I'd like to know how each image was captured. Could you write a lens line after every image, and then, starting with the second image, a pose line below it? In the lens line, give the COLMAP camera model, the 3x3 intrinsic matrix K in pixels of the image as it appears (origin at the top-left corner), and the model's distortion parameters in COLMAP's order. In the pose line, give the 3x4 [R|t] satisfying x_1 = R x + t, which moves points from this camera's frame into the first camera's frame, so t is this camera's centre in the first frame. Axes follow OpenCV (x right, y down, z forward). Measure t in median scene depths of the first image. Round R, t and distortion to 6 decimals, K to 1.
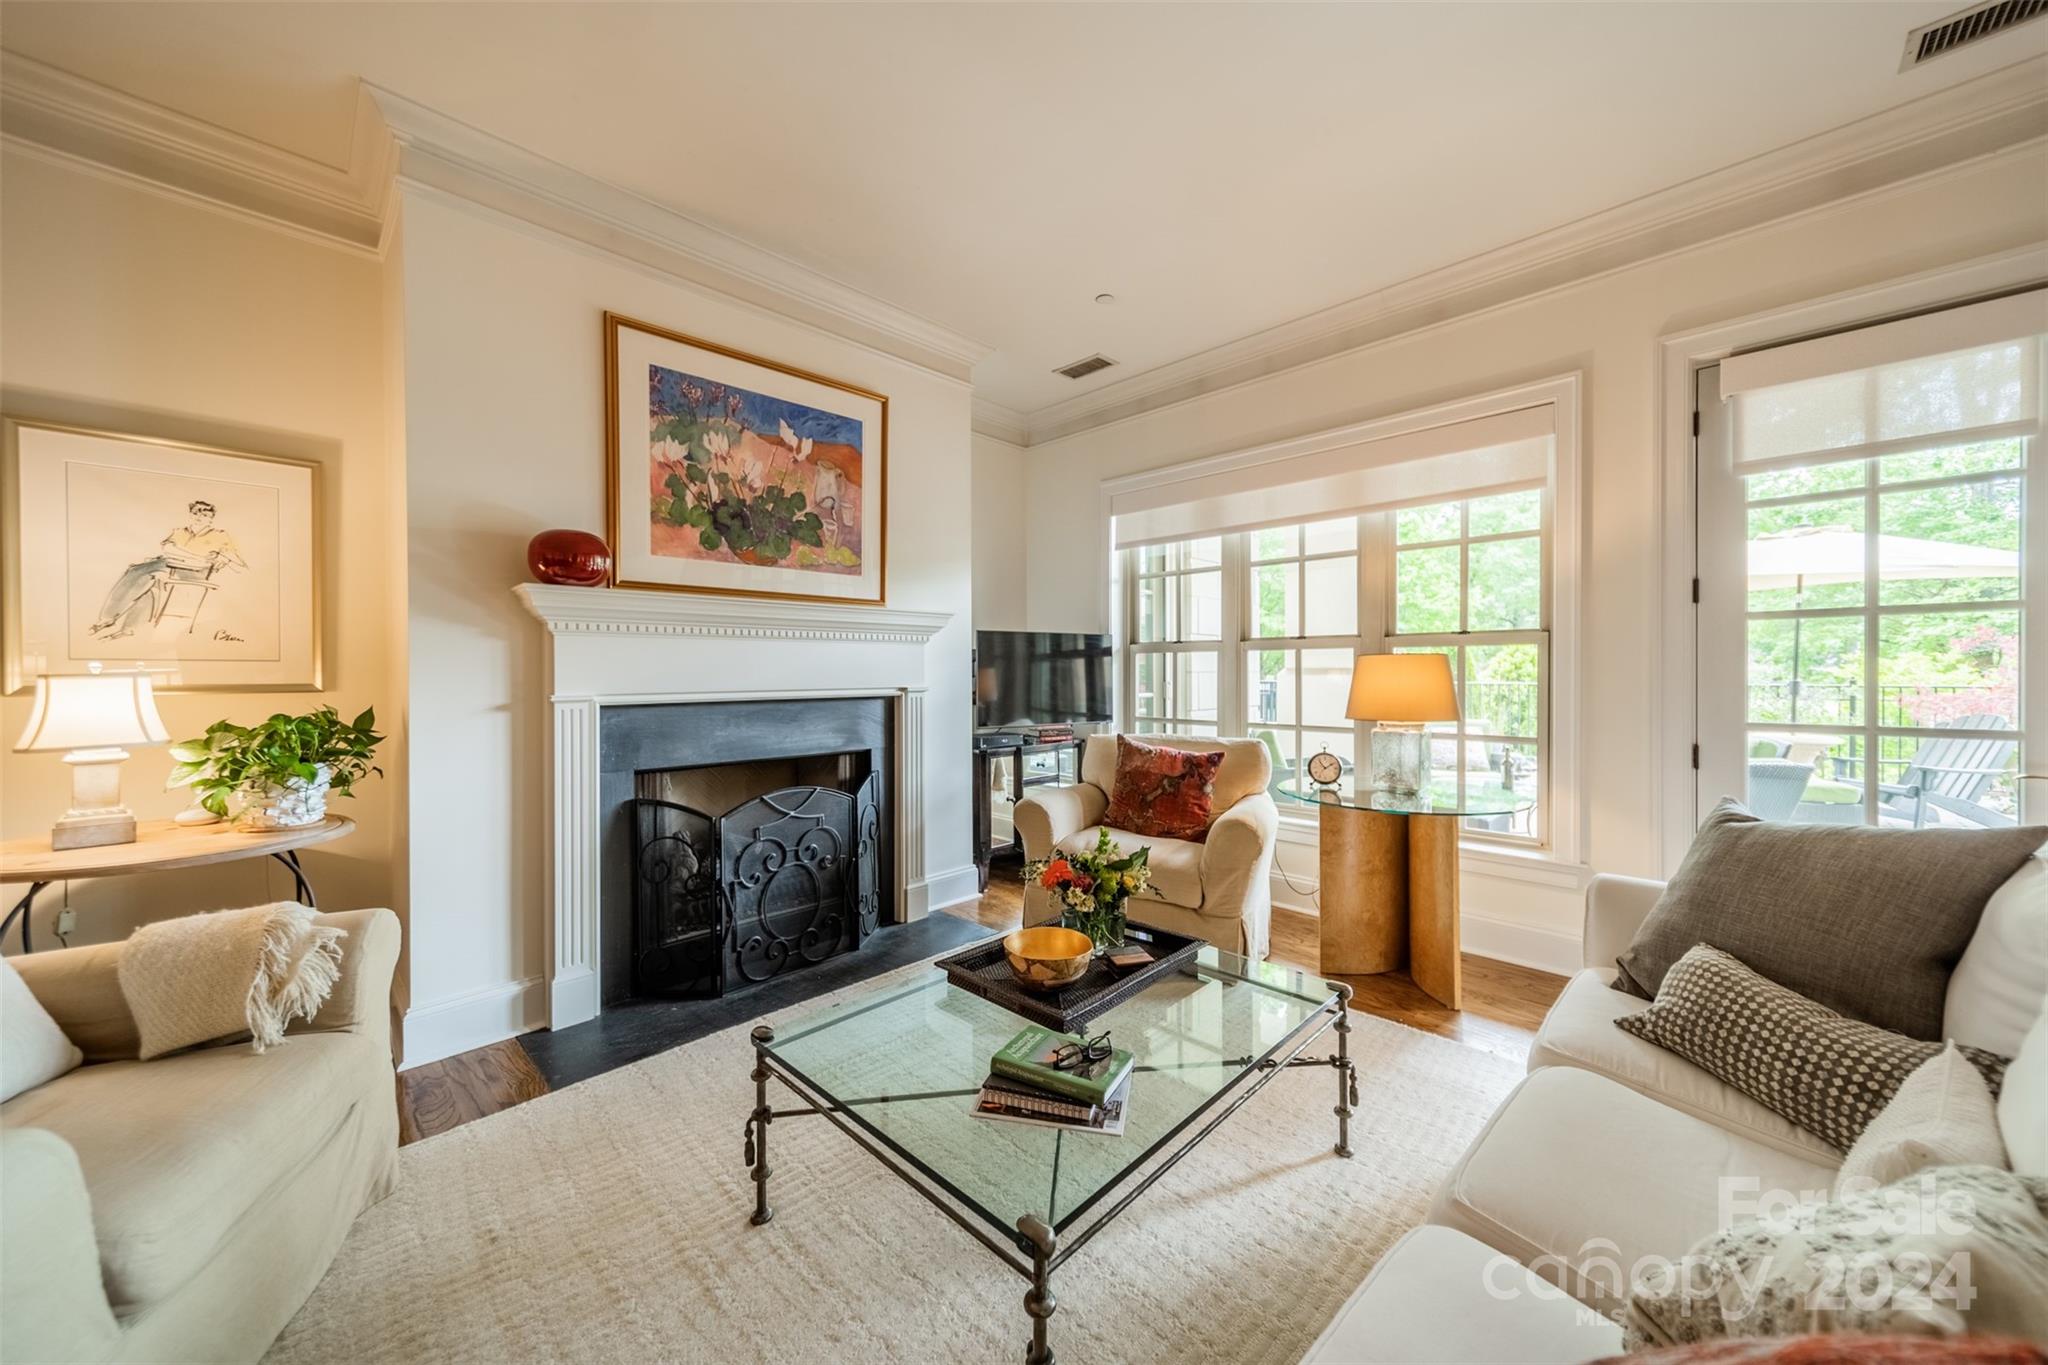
lens RADIAL K [[723.5, 0, 1027.5], [0, 723.5, 674.9], [0, 0, 1]] dist [0.002028, 0.000357]
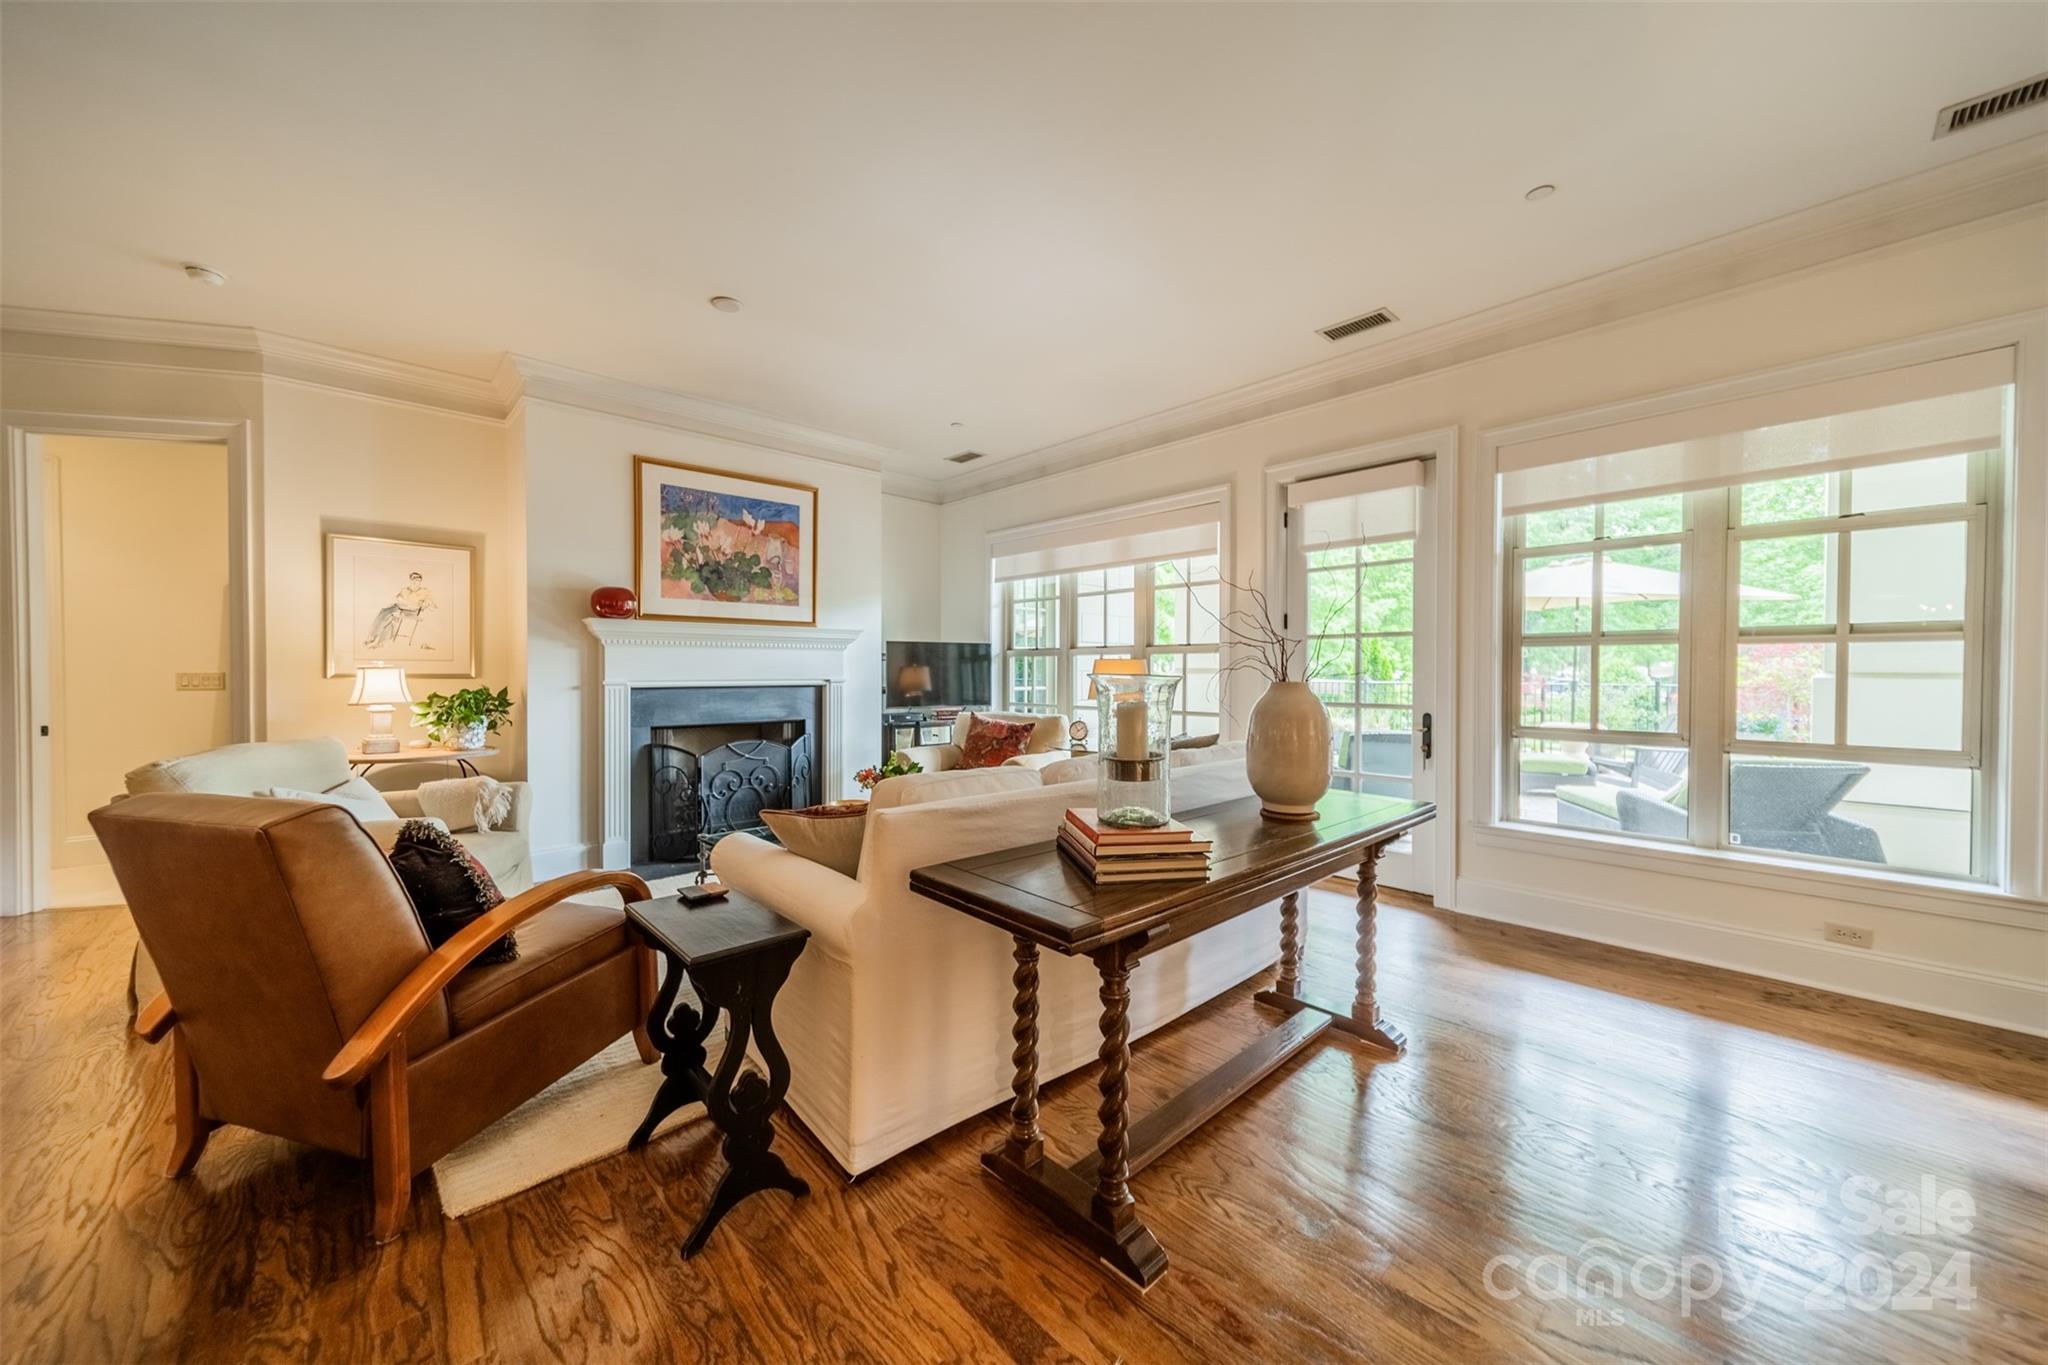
lens RADIAL K [[723.4, 0, 1032.4], [0, 723.4, 678.1], [0, 0, 1]] dist [-0.000178, -0.000063]
pose [[0.999494, 0.005256, -0.031366, 0.345639], [-0.005133, 0.999979, 0.004007, 0.006940], [0.031386, -0.003844, 0.999500, -0.569418]]
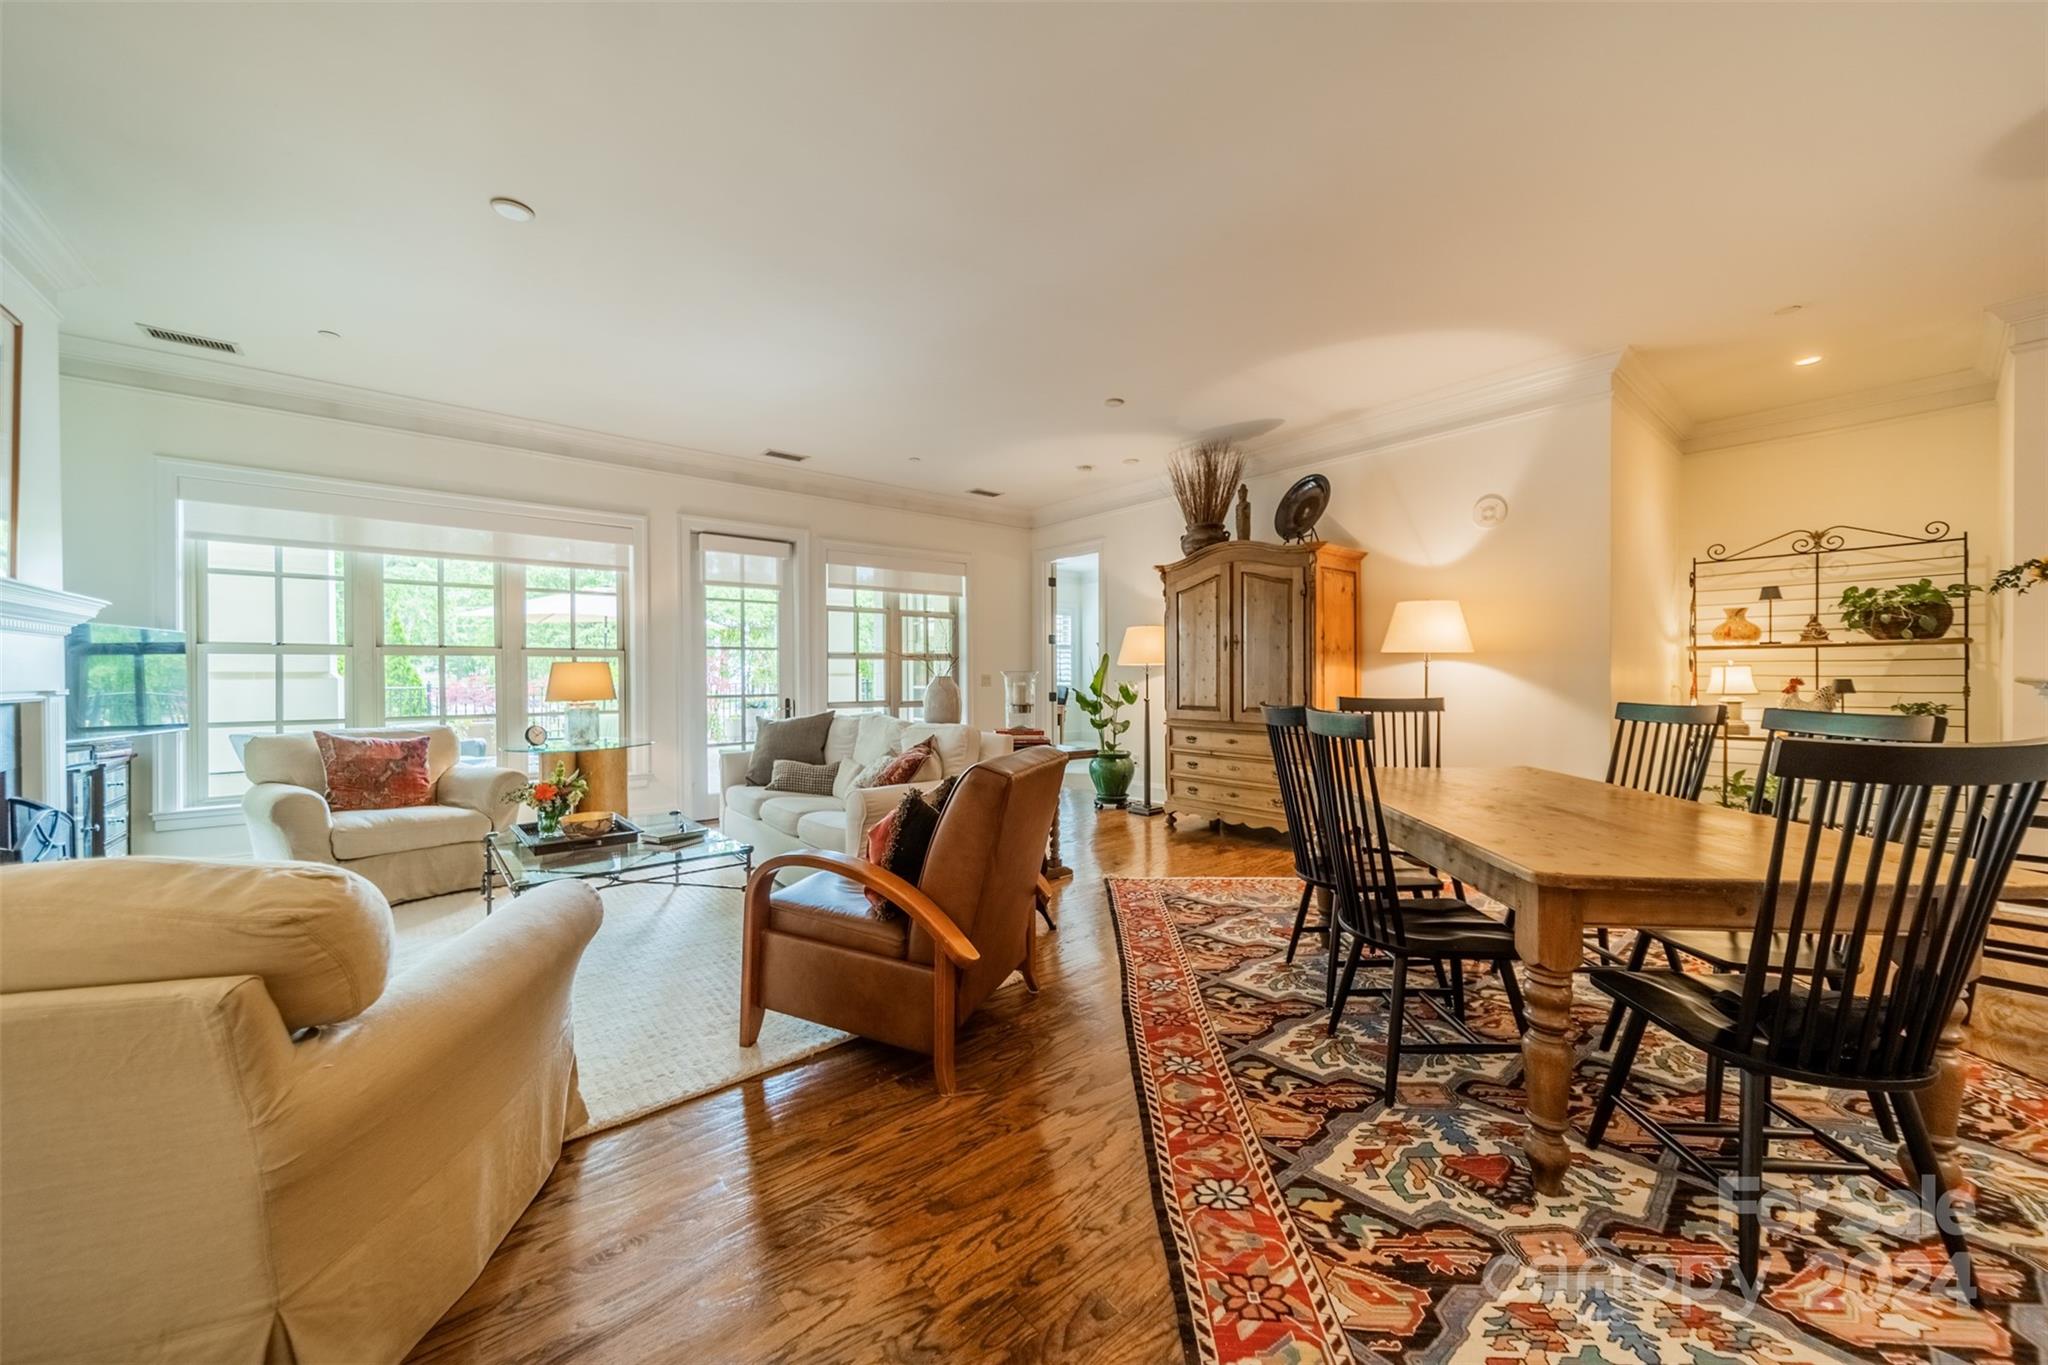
lens RADIAL K [[735.3, 0, 1027.6], [0, 735.3, 675.6], [0, 0, 1]] dist [0.001209, 0.000074]
pose [[0.092757, -0.004046, 0.995681, -1.004165], [0.005853, 0.999977, 0.003519, 0.001798], [-0.995672, 0.005501, 0.092779, -0.178012]]
